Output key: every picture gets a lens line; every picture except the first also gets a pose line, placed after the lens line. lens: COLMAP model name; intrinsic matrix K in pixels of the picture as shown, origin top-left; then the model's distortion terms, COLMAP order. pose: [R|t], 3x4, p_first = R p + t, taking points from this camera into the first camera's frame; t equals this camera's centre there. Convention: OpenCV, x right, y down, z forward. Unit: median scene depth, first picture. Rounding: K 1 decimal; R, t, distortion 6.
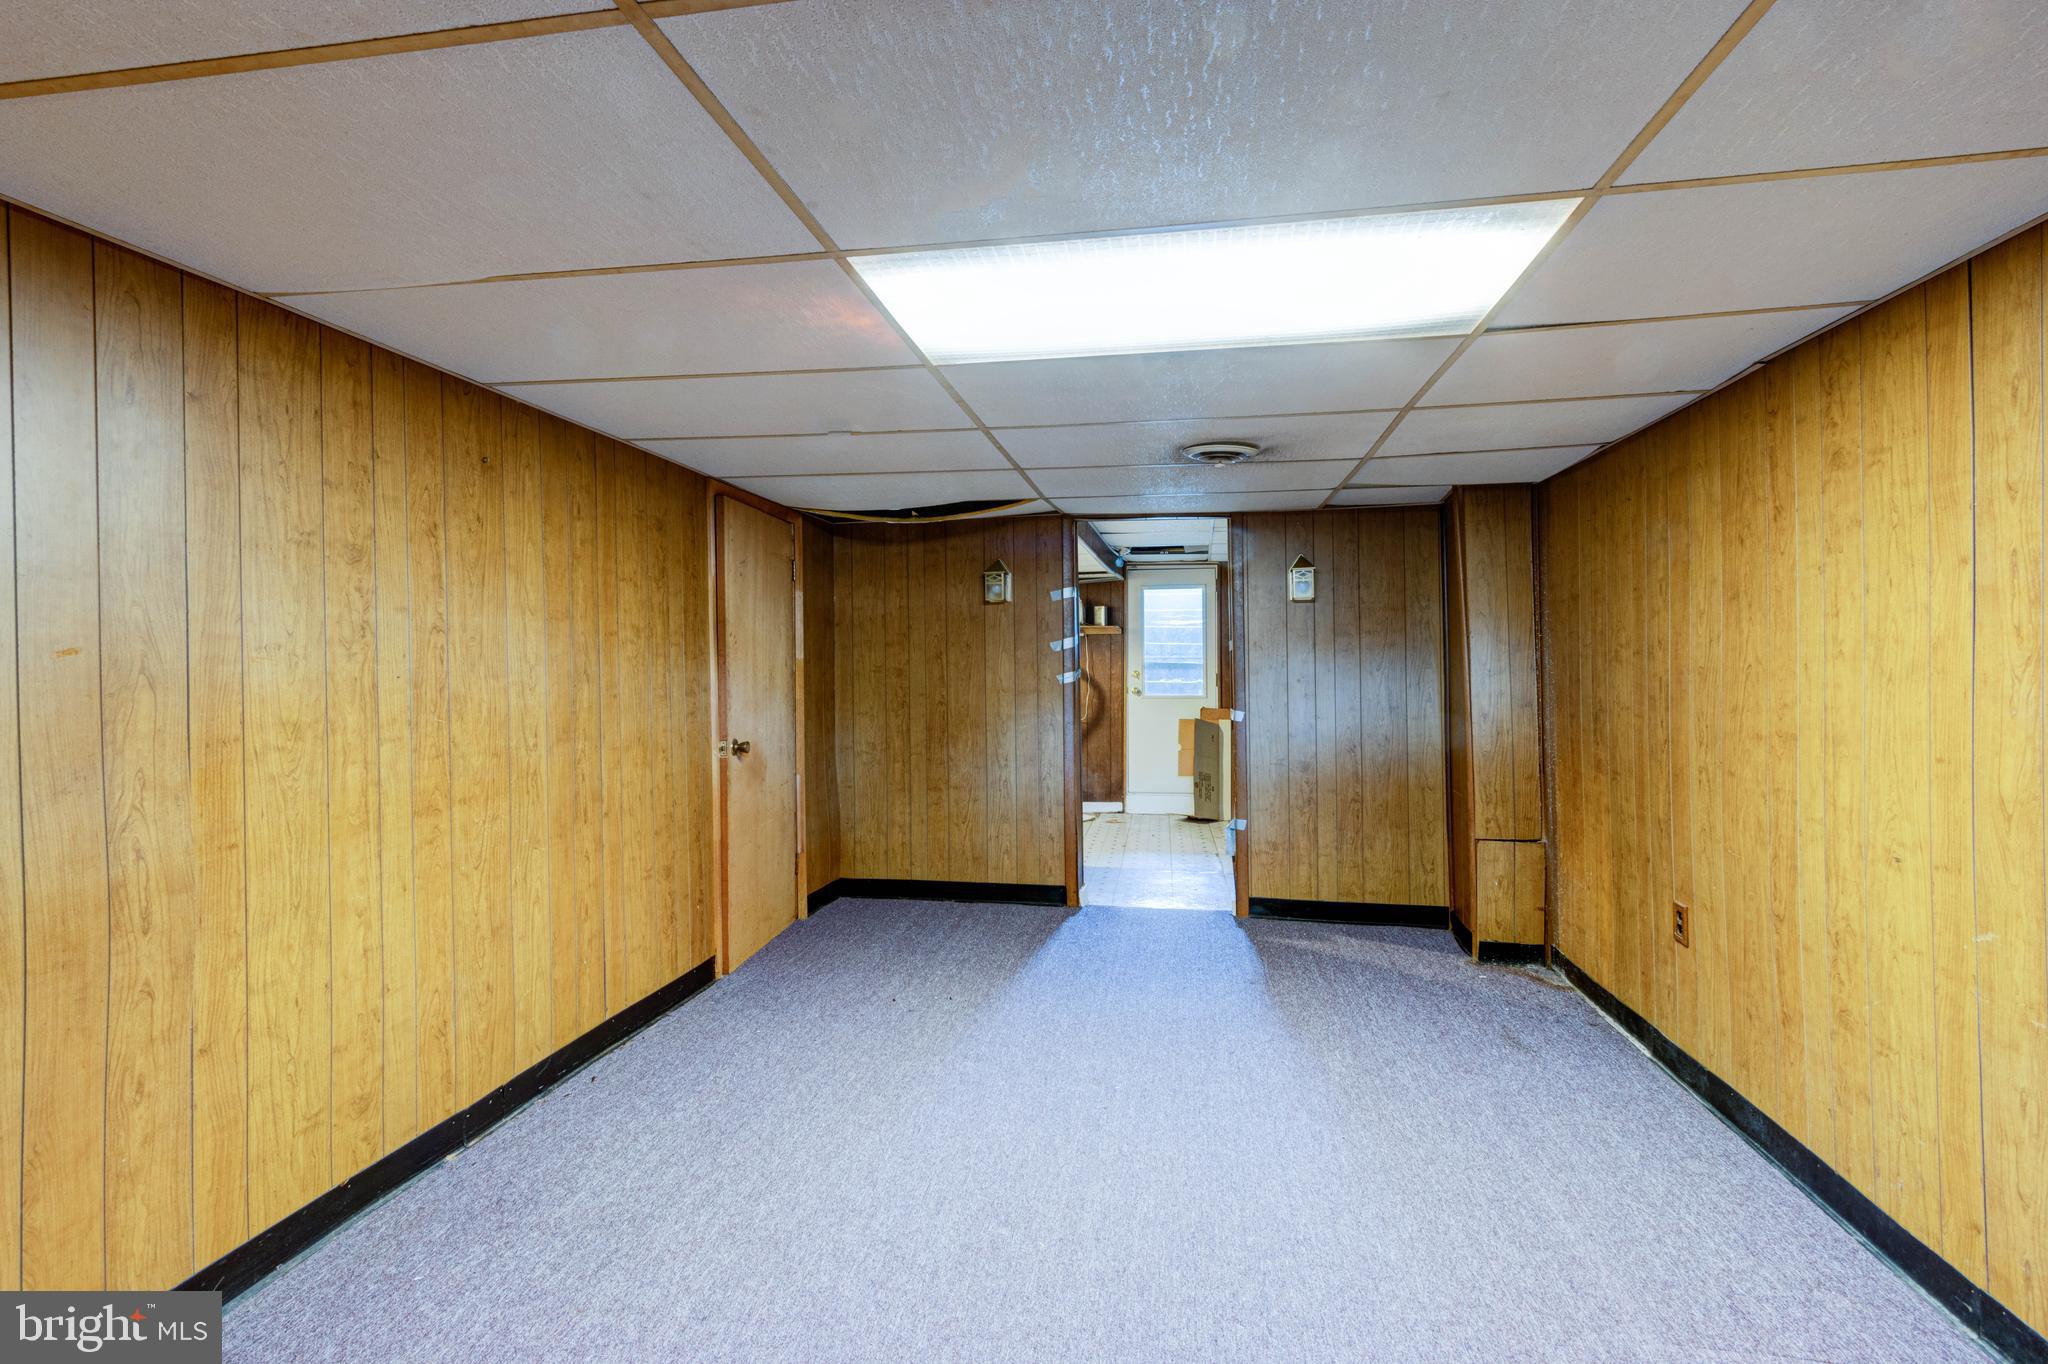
lens RADIAL K [[963.7, 0, 1026.7], [0, 963.7, 672.7], [0, 0, 1]] dist [0.009851, -0.003075]
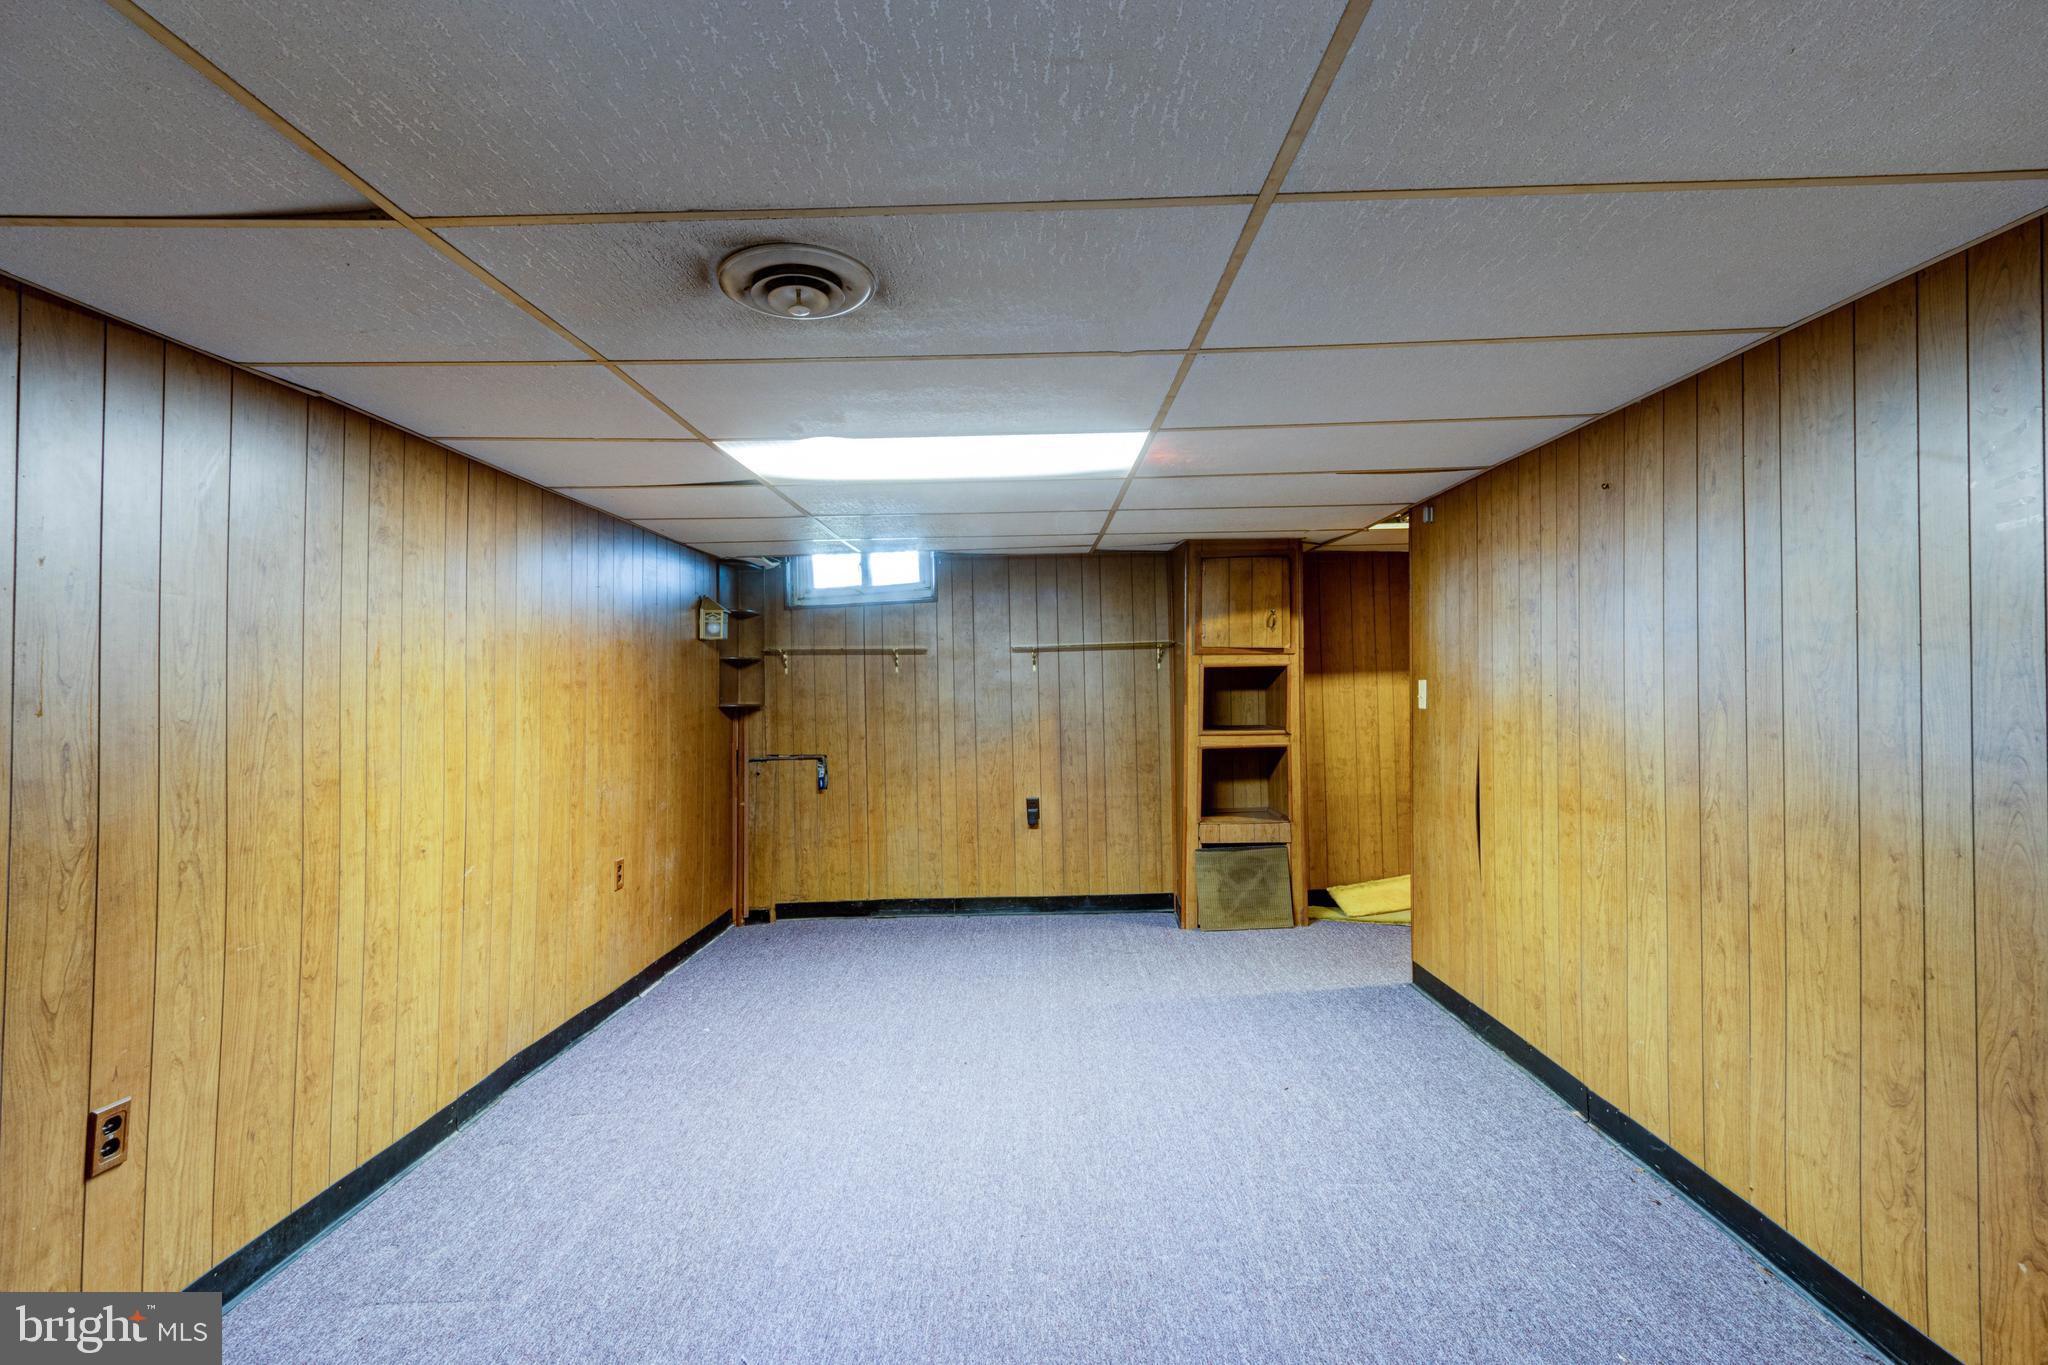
lens RADIAL K [[963.7, 0, 1025.8], [0, 963.7, 676.6], [0, 0, 1]] dist [0.009851, -0.003075]
pose [[-0.987564, 0.016728, -0.156327, 0.219369], [0.016684, 0.999860, 0.001594, -0.031795], [0.156331, -0.001034, -0.987704, 1.993119]]
